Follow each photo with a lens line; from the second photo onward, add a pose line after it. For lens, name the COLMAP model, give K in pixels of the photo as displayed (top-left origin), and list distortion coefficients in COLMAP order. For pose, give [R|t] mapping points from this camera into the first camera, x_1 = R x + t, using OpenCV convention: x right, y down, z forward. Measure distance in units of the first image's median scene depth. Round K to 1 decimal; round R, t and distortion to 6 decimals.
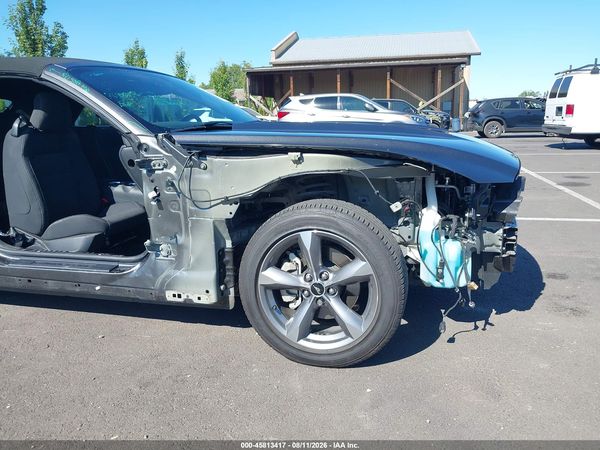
lens RADIAL K [[505.4, 0, 300.0], [0, 505.4, 225.0], [0, 0, 1]] dist [-0.001201, -0.001033]
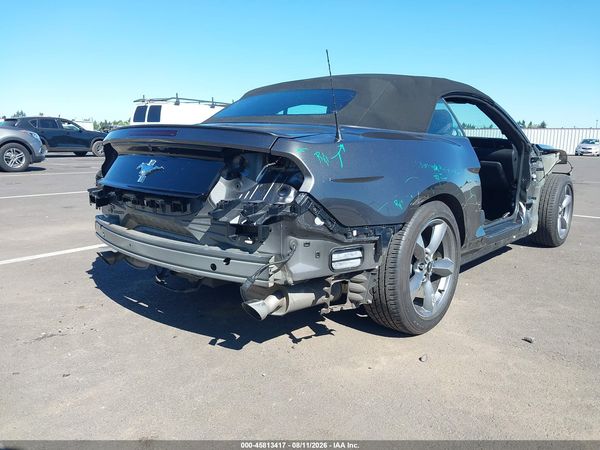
lens RADIAL K [[505.2, 0, 300.0], [0, 505.2, 225.0], [0, 0, 1]] dist [0.011658, -0.005846]
pose [[0.433545, -0.124449, 0.892497, -2.134588], [0.164432, 0.984715, 0.057432, -0.118378], [-0.886003, 0.121856, 0.447382, 0.889082]]
